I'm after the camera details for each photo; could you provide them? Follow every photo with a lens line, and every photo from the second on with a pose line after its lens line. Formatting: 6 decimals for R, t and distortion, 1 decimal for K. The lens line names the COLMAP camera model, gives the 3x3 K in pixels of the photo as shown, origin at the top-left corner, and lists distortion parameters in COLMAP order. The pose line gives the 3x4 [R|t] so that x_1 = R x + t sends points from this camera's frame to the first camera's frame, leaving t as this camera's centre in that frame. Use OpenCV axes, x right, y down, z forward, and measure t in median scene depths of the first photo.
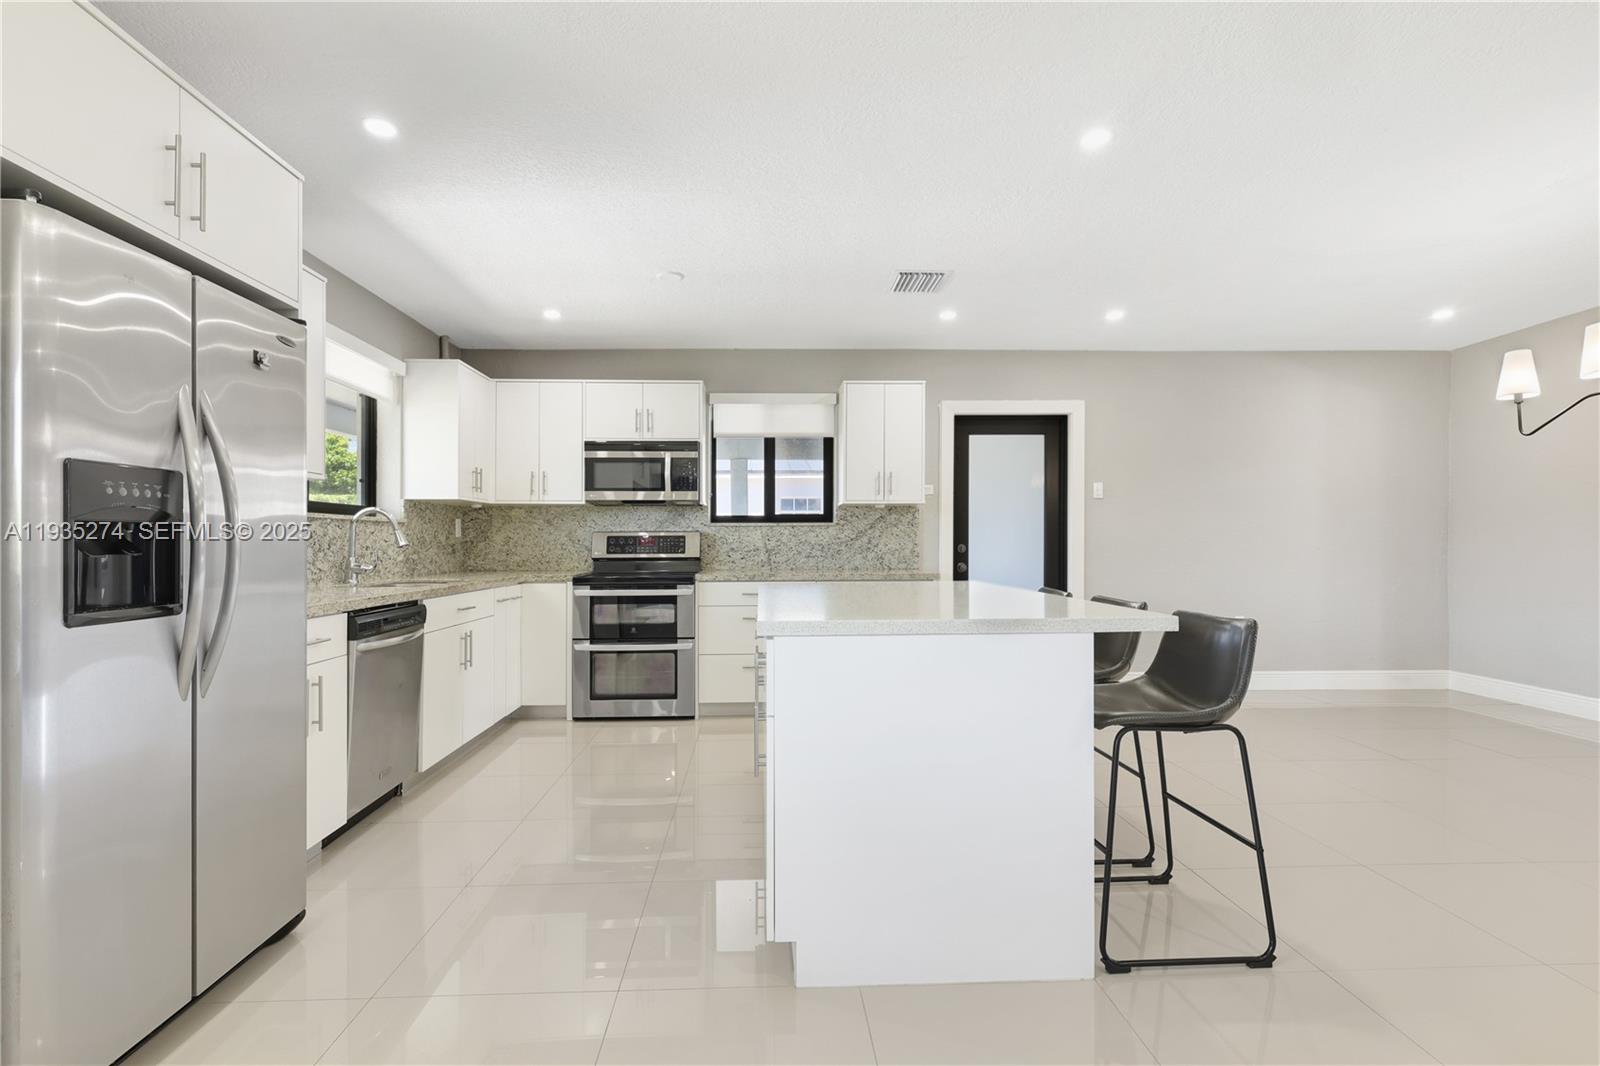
lens RADIAL K [[758.1, 0, 786.9], [0, 758.1, 542.4], [0, 0, 1]] dist [-0.001701, 0.000204]
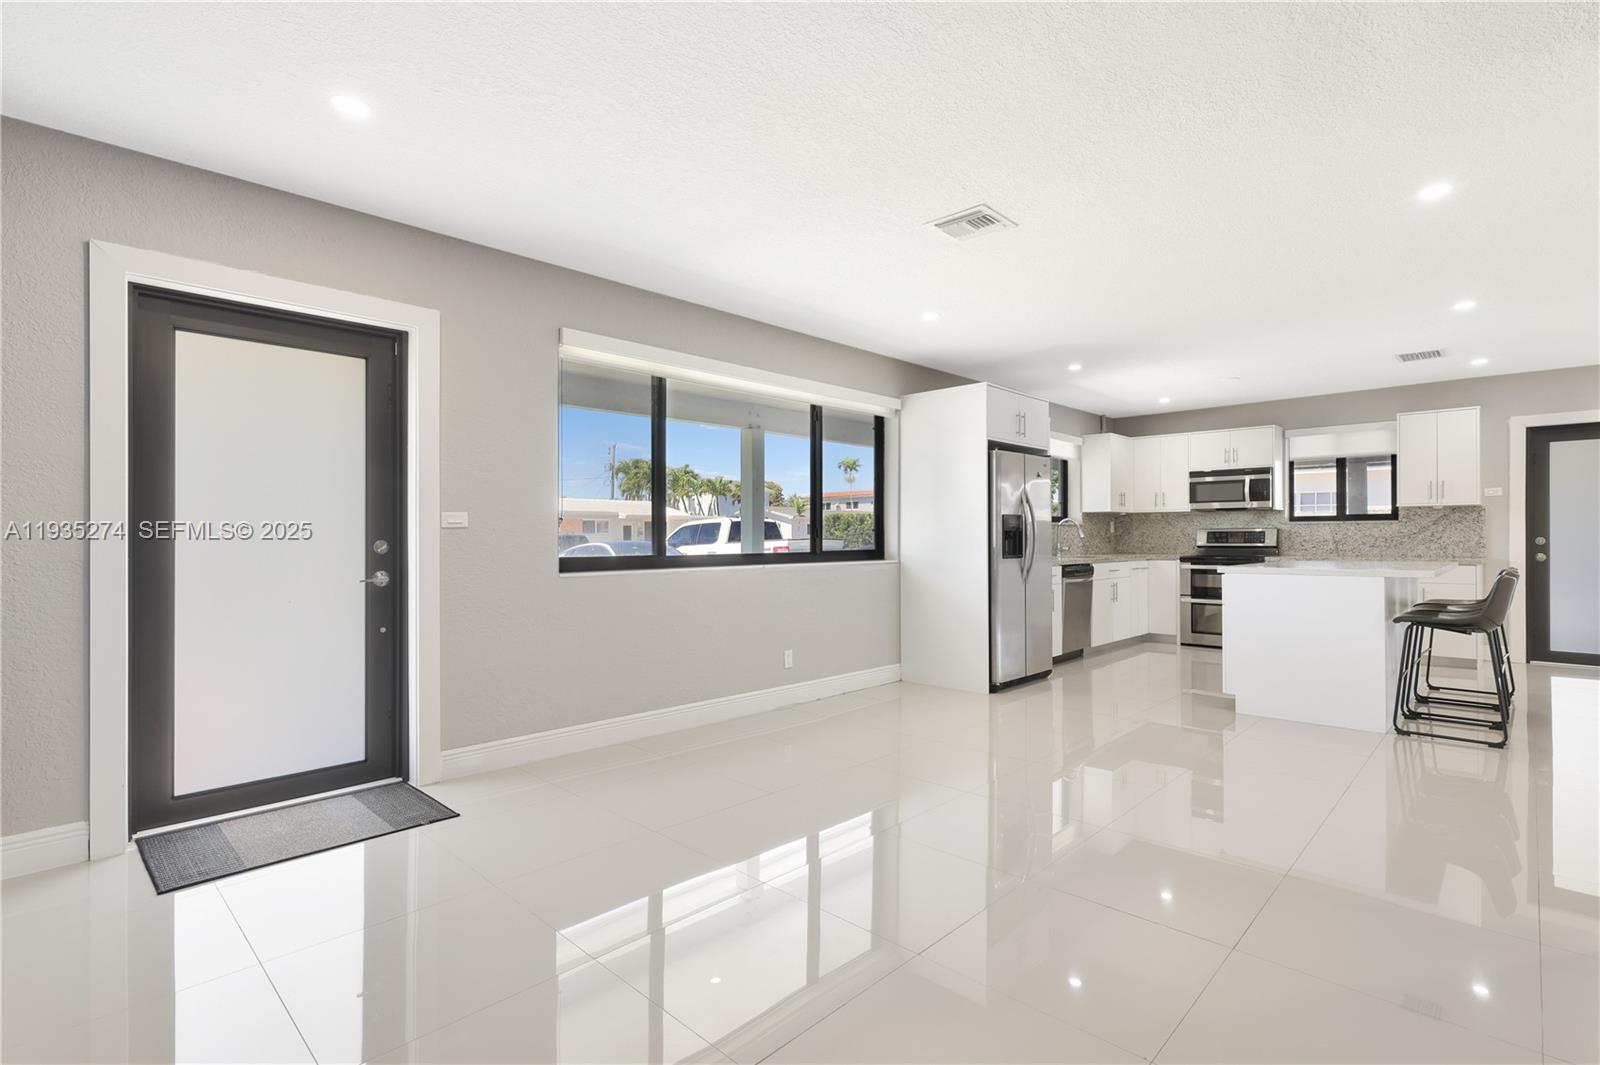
lens RADIAL K [[758.1, 0, 807.3], [0, 758.1, 530.5], [0, 0, 1]] dist [-0.001701, 0.000204]
pose [[0.693591, -0.004842, -0.720353, 0.321974], [0.001060, 0.999983, -0.005701, -0.002751], [0.720368, 0.003191, 0.693584, -0.680676]]
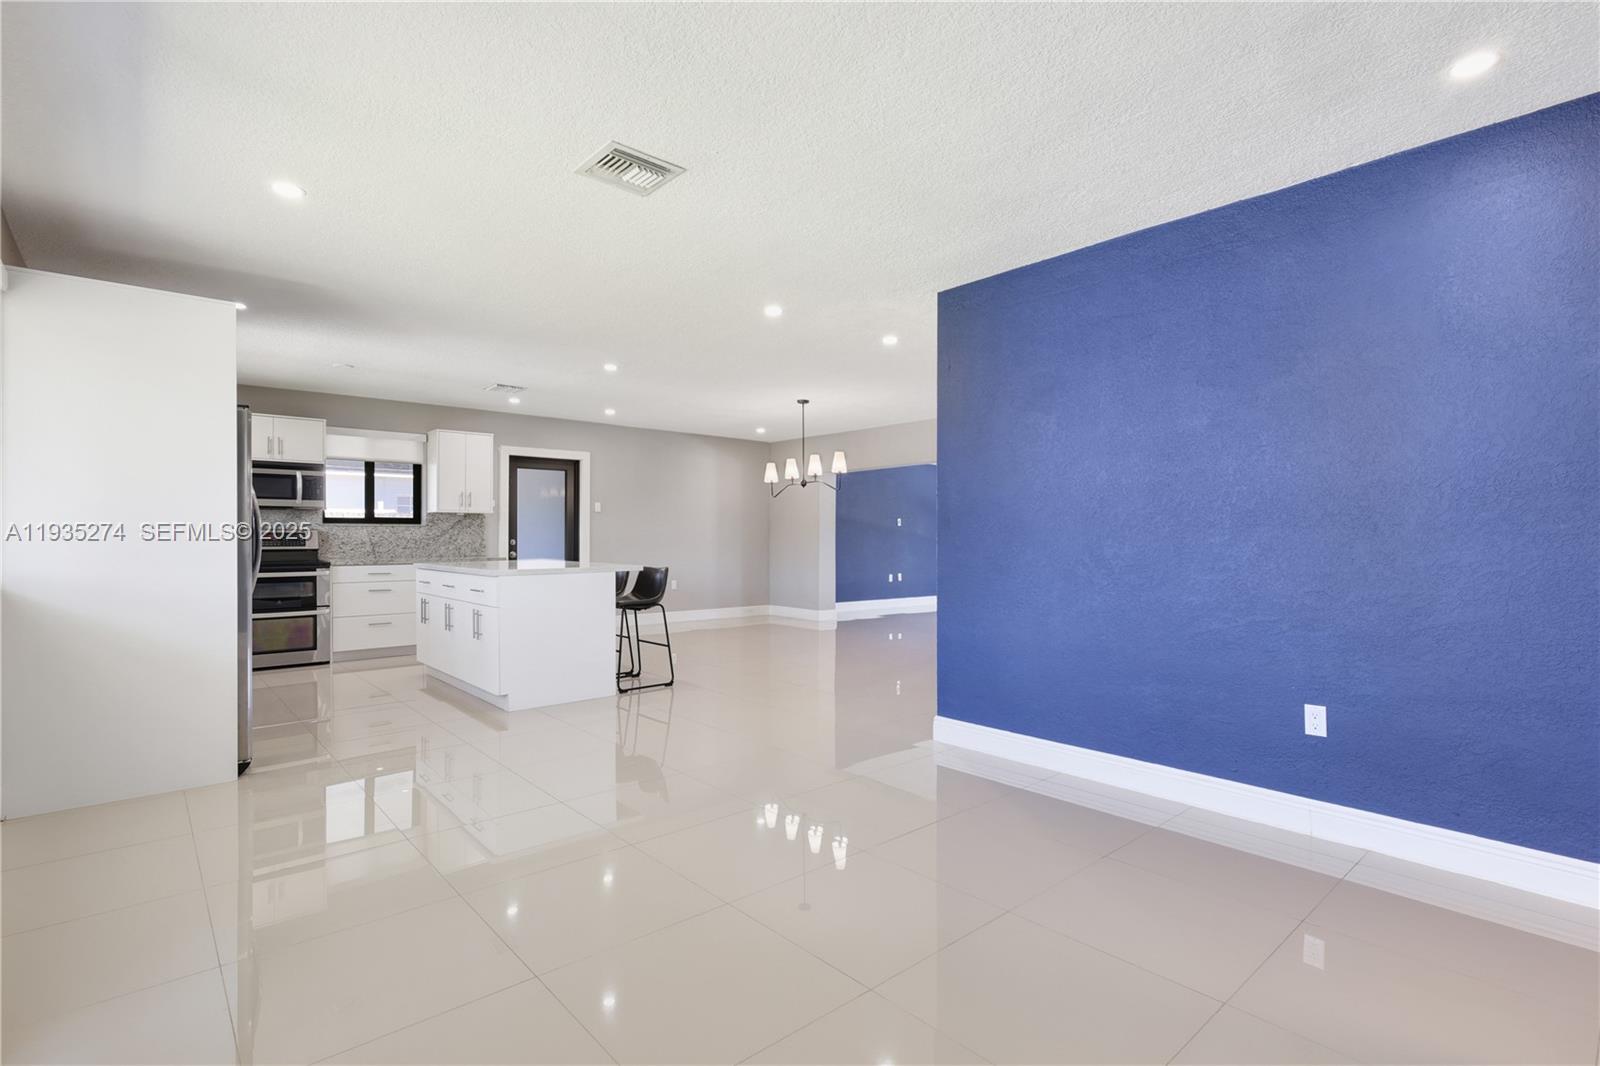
lens RADIAL K [[758.1, 0, 813.0], [0, 758.1, 548.7], [0, 0, 1]] dist [-0.001701, 0.000204]
pose [[0.763582, -0.006796, 0.645675, -0.331252], [-0.004531, 0.999864, 0.015883, -0.006710], [-0.645695, -0.015053, 0.763447, -0.629115]]
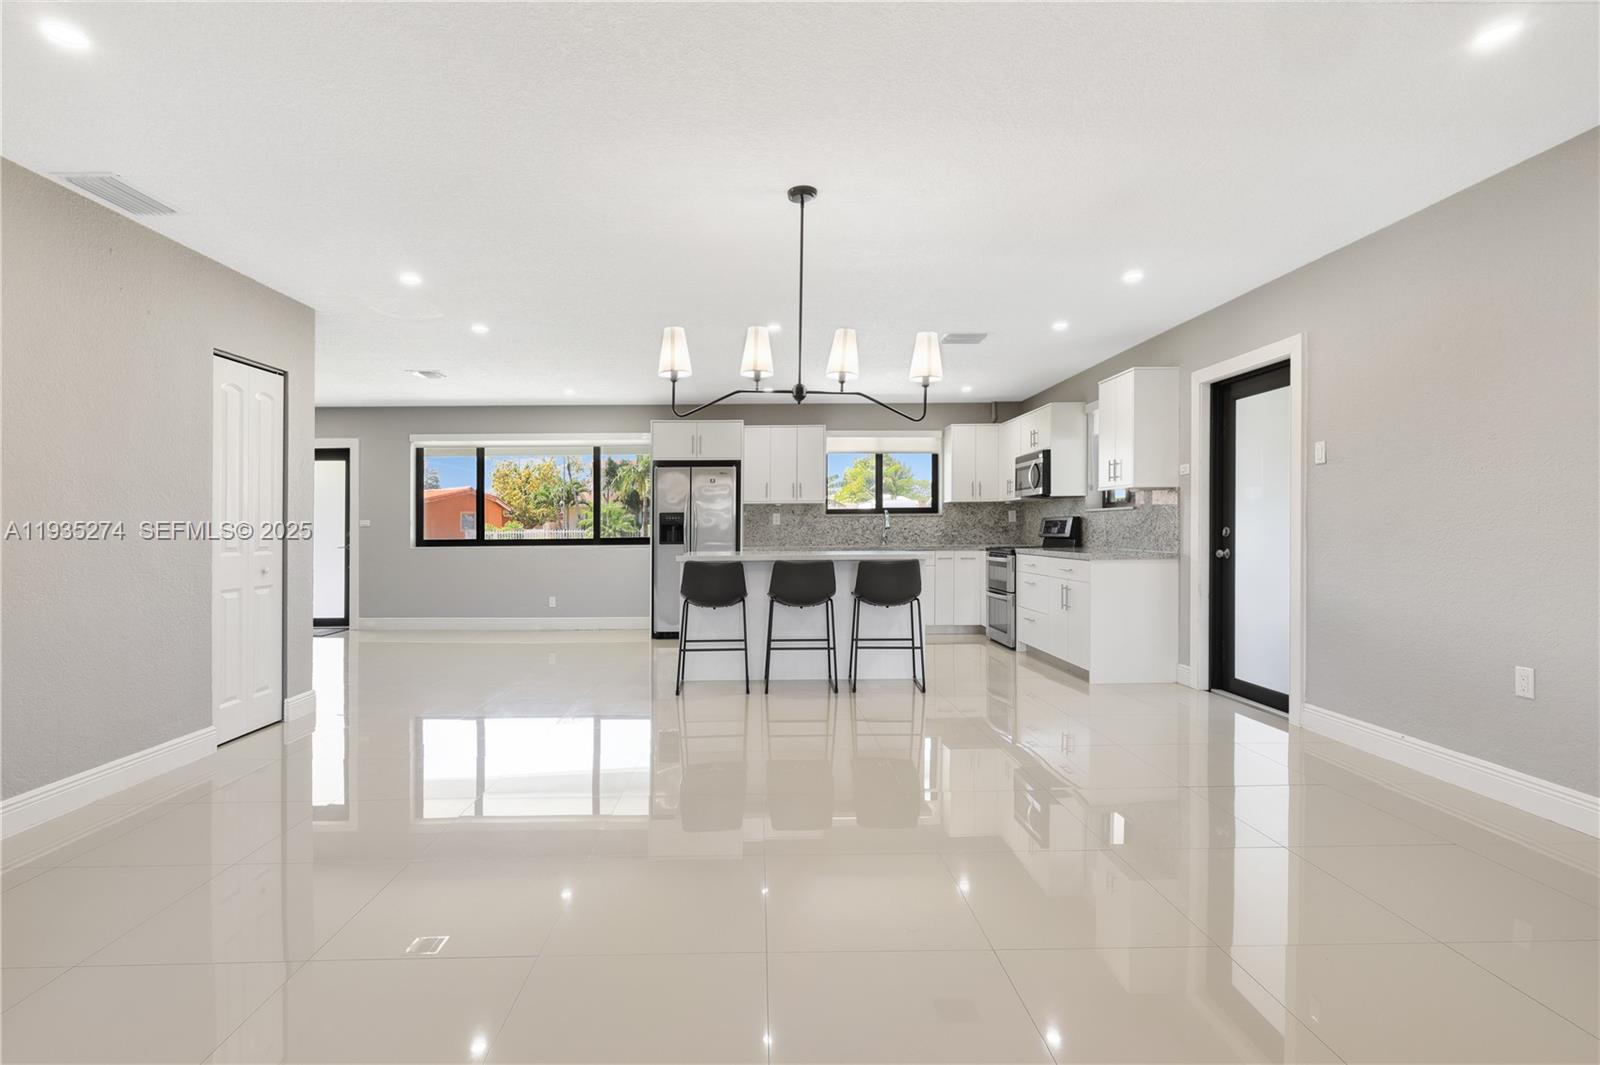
lens RADIAL K [[758.1, 0, 765.1], [0, 758.1, 520.8], [0, 0, 1]] dist [-0.001701, 0.000204]
pose [[-0.041637, -0.004047, -0.999125, 1.261375], [0.009888, 0.999941, -0.004463, -0.007024], [0.999084, -0.010065, -0.041594, 0.565595]]
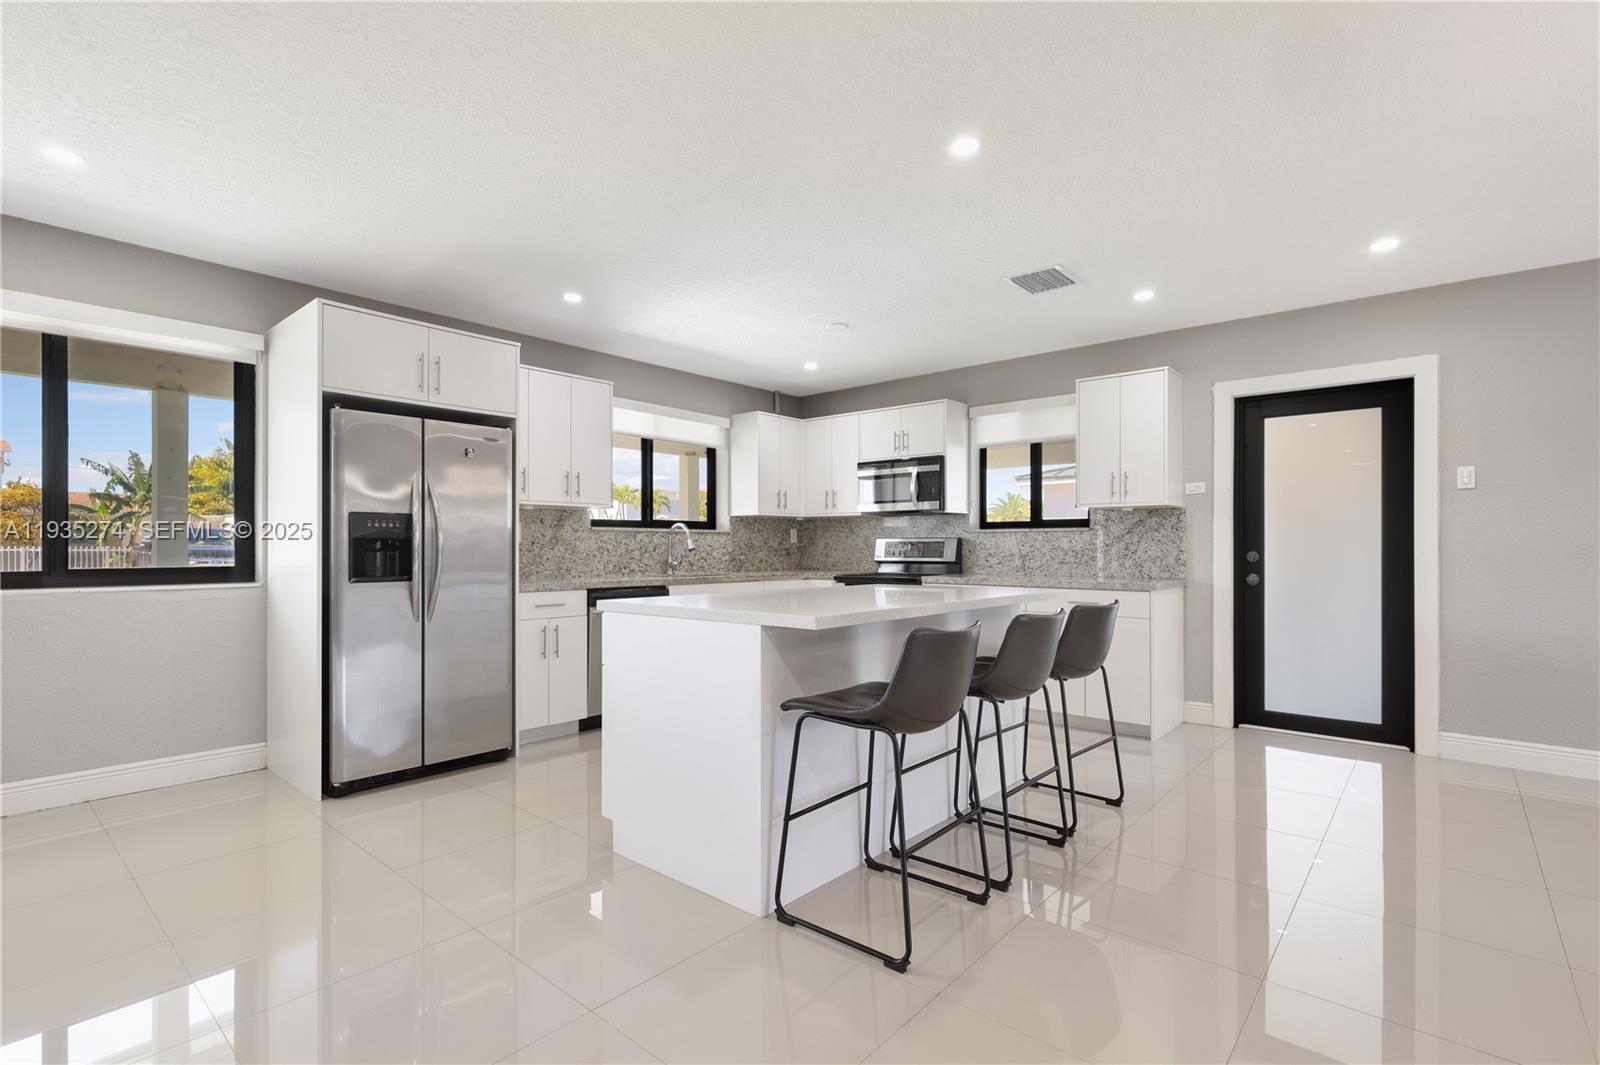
lens RADIAL K [[758.1, 0, 803.2], [0, 758.1, 540.4], [0, 0, 1]] dist [-0.001701, 0.000204]
pose [[0.728666, -0.001342, -0.684868, 0.493060], [-0.003383, 0.999979, -0.005558, -0.003935], [0.684861, 0.006366, 0.728646, 0.067894]]
